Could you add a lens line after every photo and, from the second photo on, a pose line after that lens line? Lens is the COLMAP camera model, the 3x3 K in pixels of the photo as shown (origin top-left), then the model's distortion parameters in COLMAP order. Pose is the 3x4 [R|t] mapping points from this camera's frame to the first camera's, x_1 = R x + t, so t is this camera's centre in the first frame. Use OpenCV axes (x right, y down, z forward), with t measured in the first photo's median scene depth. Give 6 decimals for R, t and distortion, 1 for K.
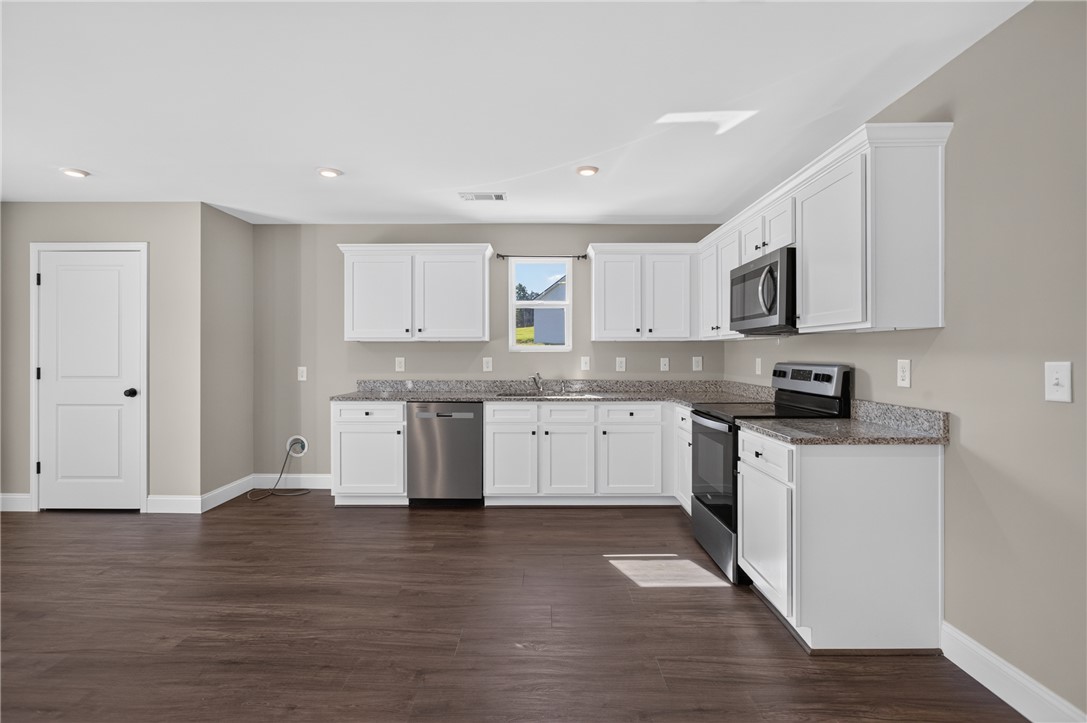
lens RADIAL K [[519.1, 0, 539.6], [0, 519.1, 351.1], [0, 0, 1]] dist [-0.010417, 0.001752]
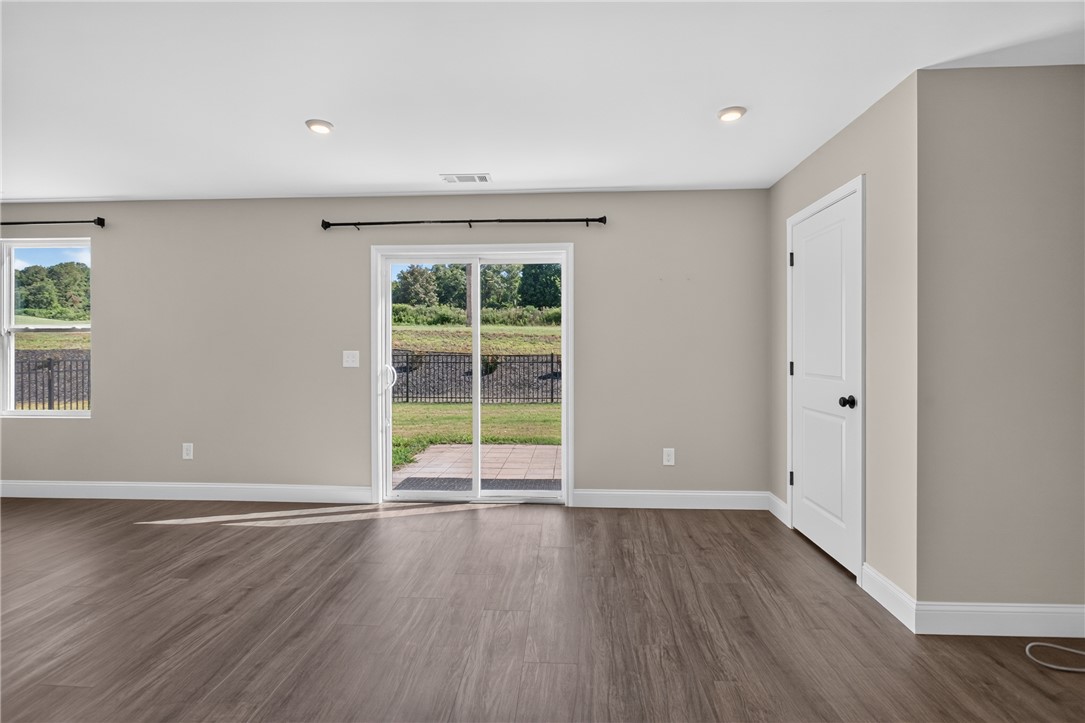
lens RADIAL K [[518.2, 0, 542.4], [0, 518.2, 349.1], [0, 0, 1]] dist [-0.010417, 0.001752]
pose [[-0.048422, 0.001385, -0.998826, -0.085794], [0.005186, 0.999986, 0.001135, 0.007364], [0.998813, -0.005125, -0.048429, 0.613437]]
